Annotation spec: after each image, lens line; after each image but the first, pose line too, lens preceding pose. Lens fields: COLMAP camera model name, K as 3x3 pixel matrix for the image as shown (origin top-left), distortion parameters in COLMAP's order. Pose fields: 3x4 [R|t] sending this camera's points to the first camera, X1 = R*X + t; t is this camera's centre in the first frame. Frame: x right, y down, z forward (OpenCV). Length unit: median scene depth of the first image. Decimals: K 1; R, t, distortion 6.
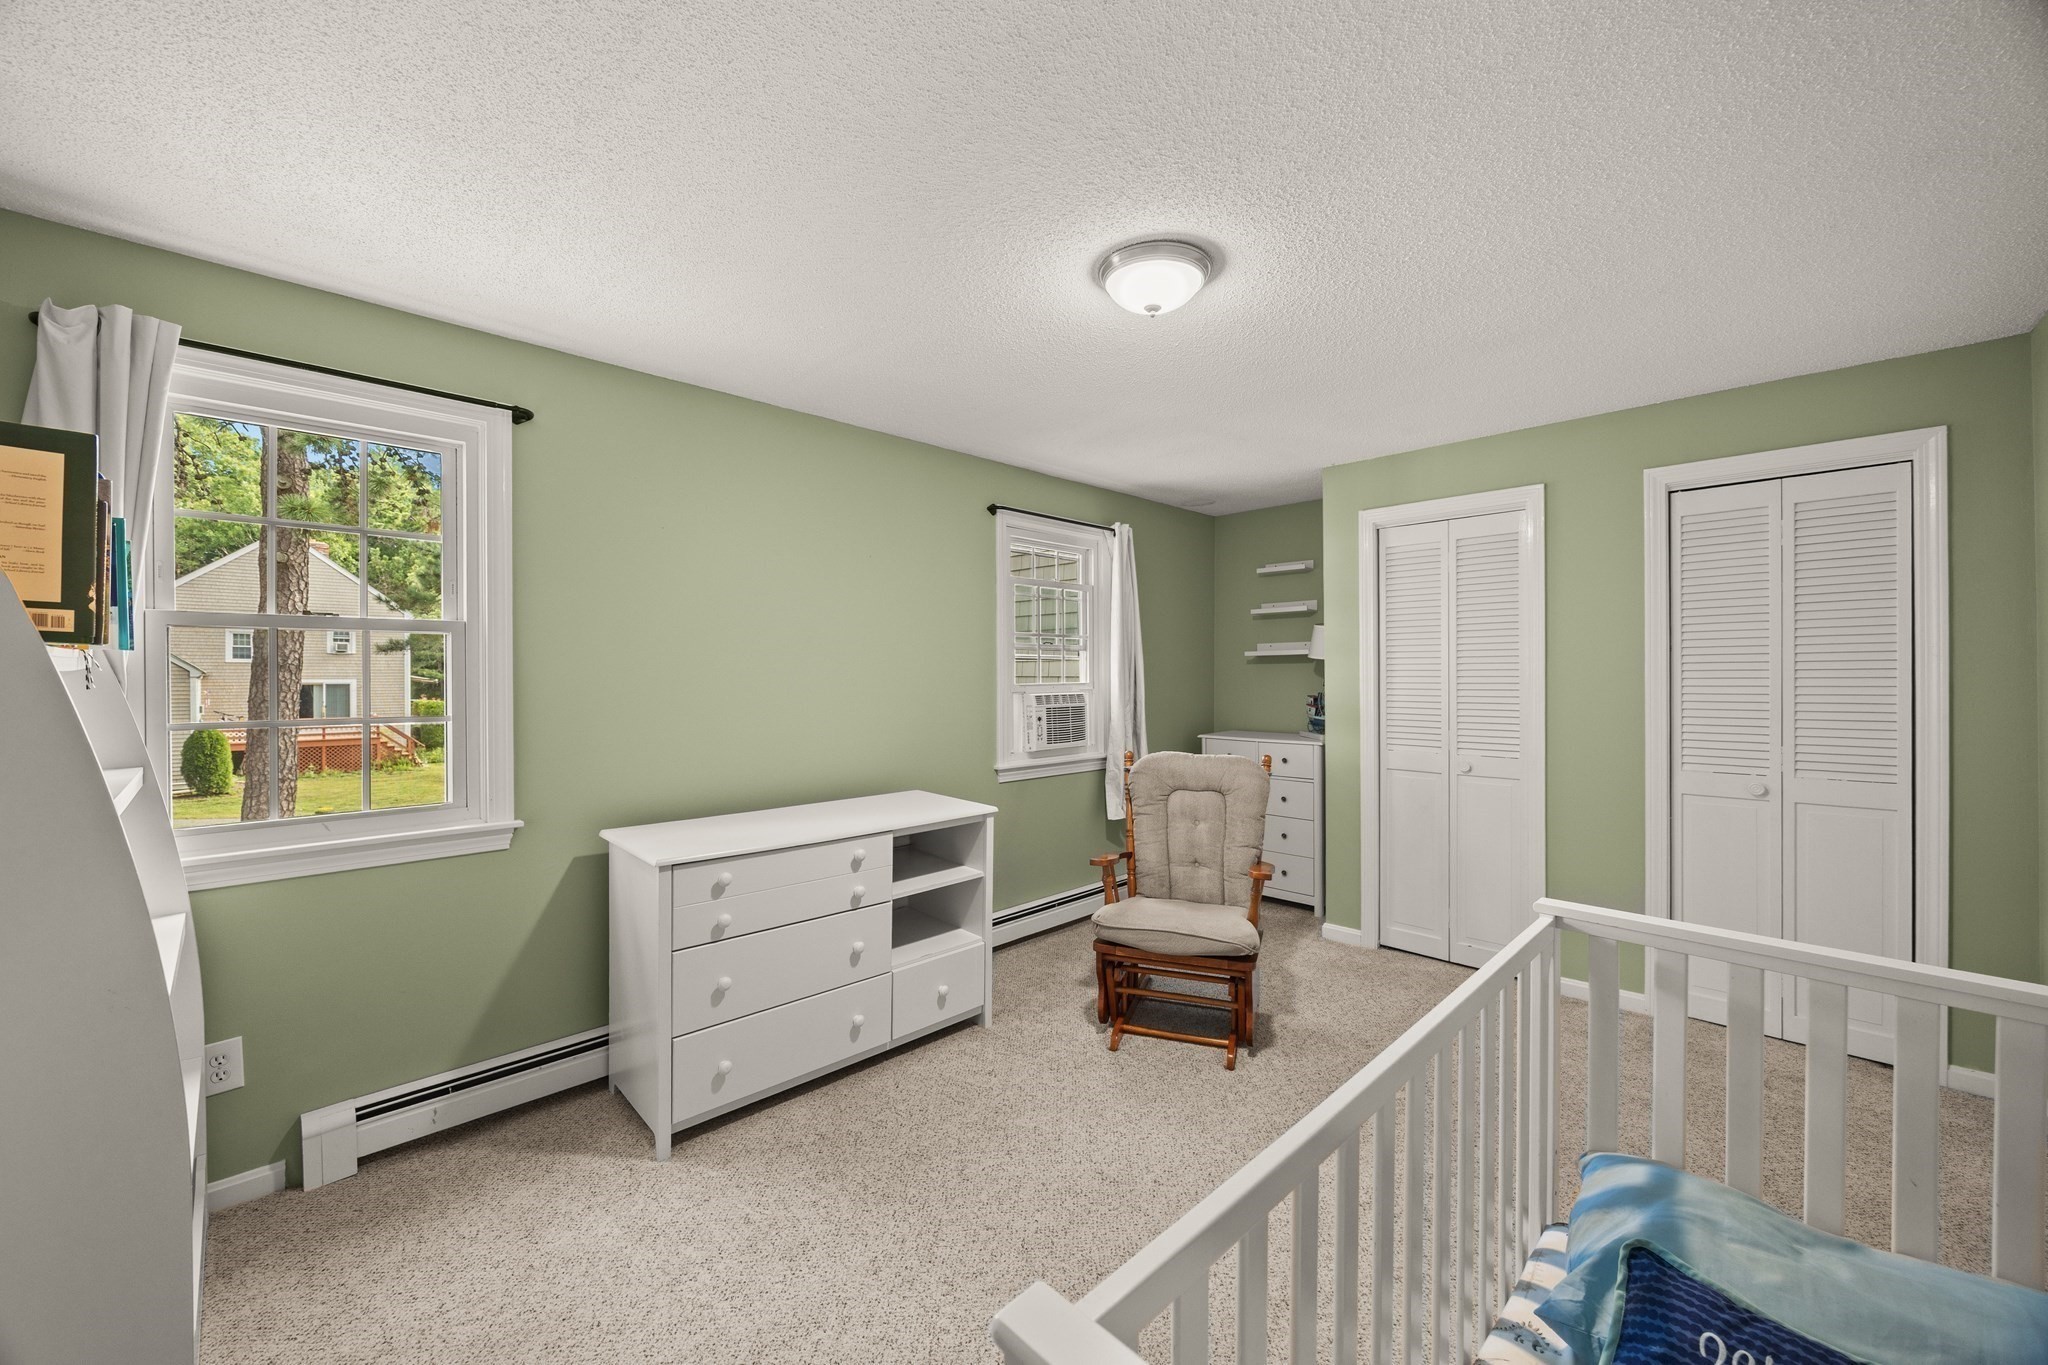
lens RADIAL K [[792.9, 0, 1022.5], [0, 792.9, 673.9], [0, 0, 1]] dist [-0.002067, 0.000238]
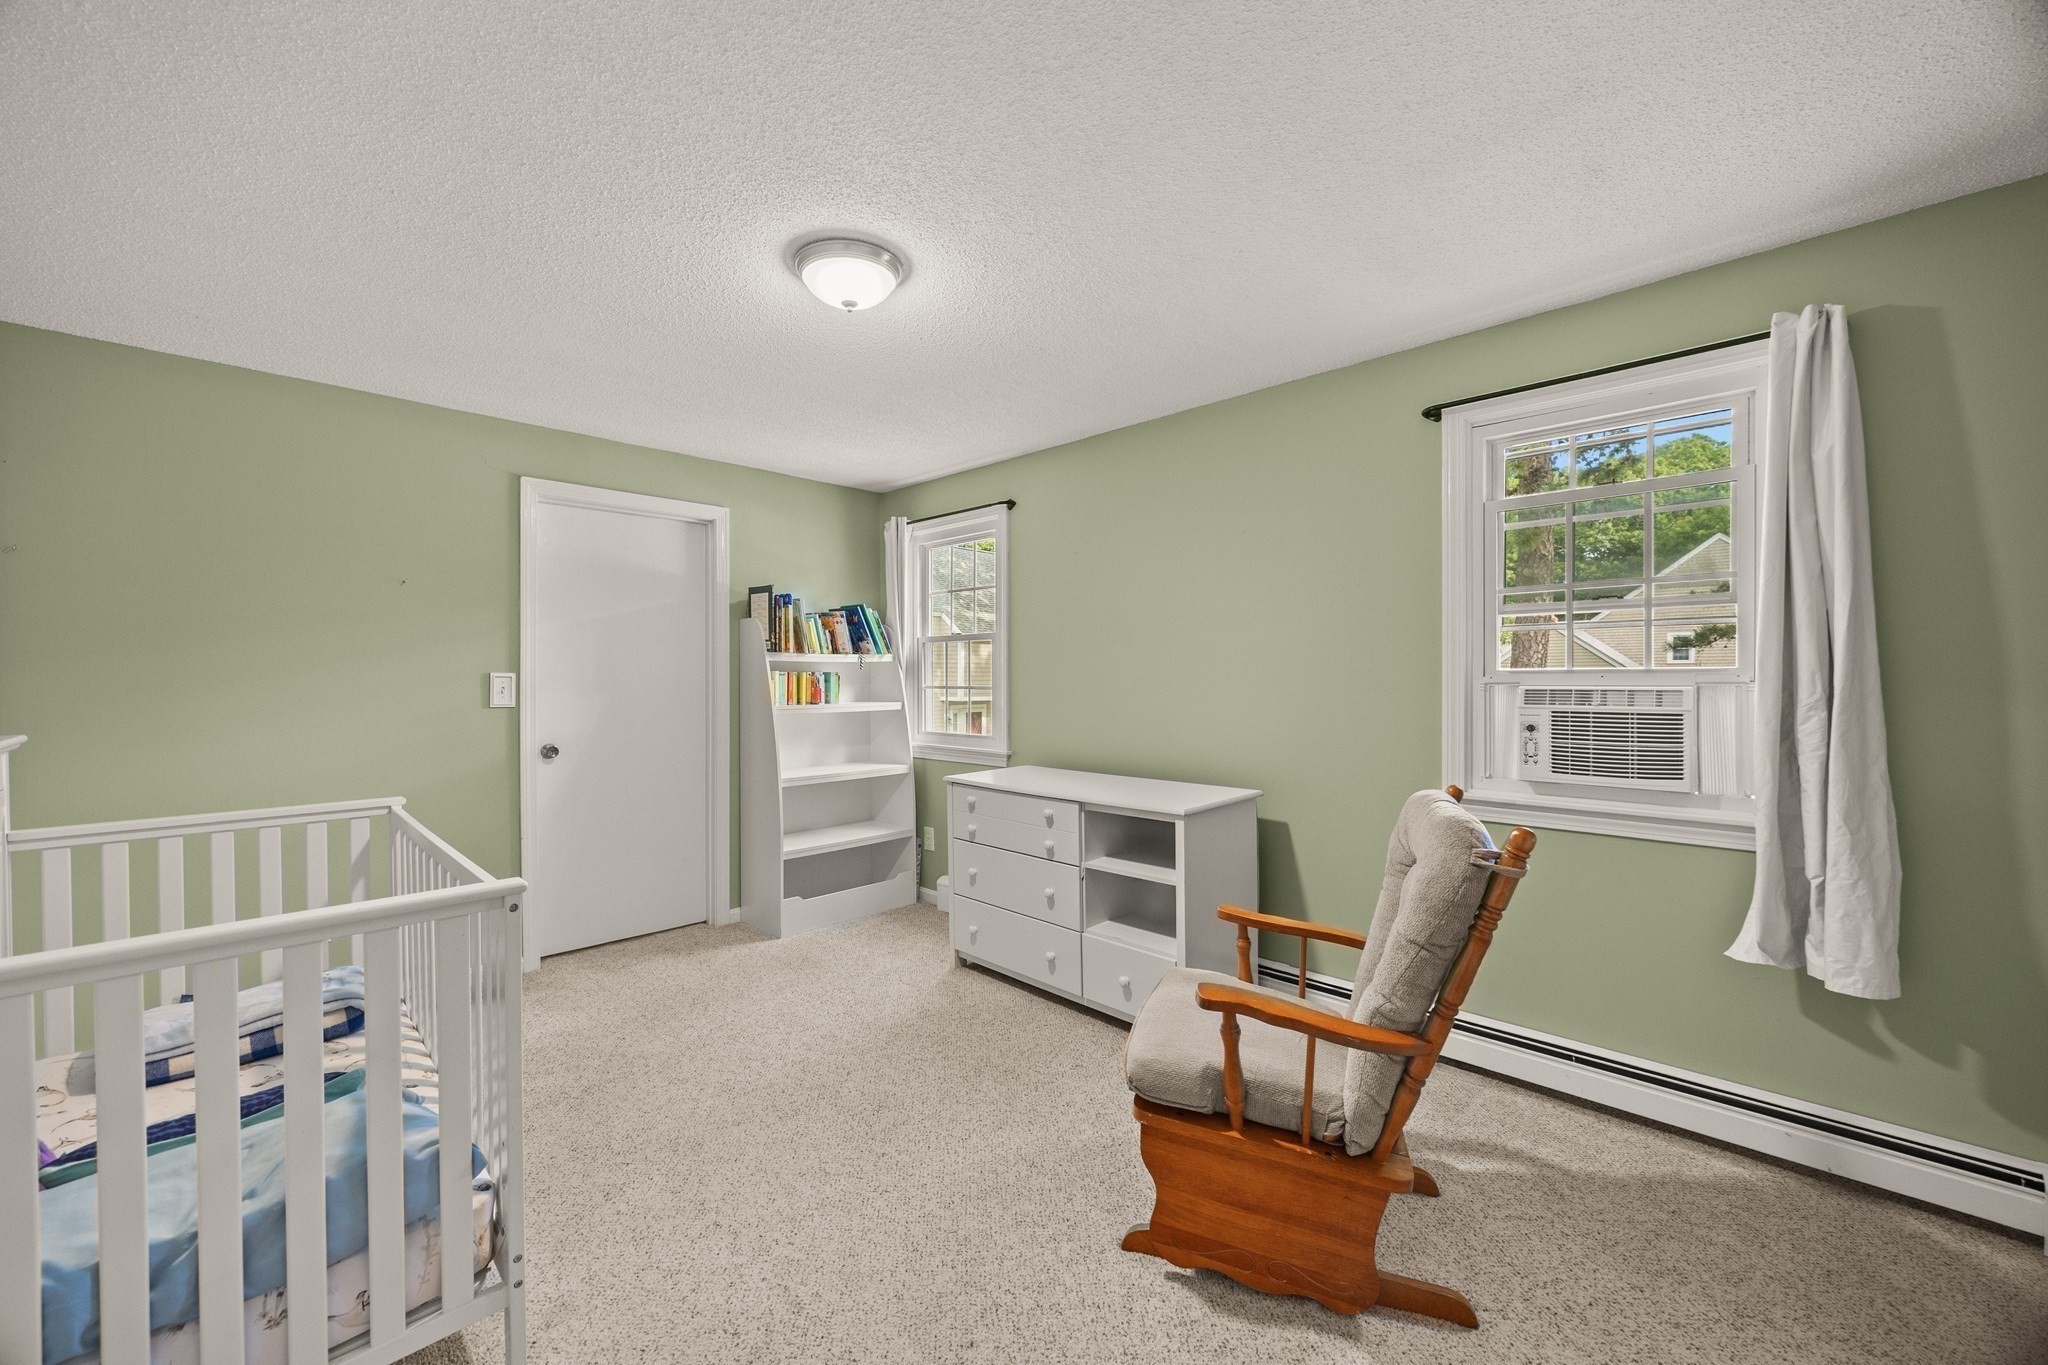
lens RADIAL K [[792.9, 0, 1021.9], [0, 792.9, 683.4], [0, 0, 1]] dist [-0.002067, 0.000238]
pose [[0.016196, 0.009453, -0.999824, 0.661757], [0.000749, 0.999955, 0.009466, 0.018347], [0.999869, -0.000902, 0.016188, 0.654785]]
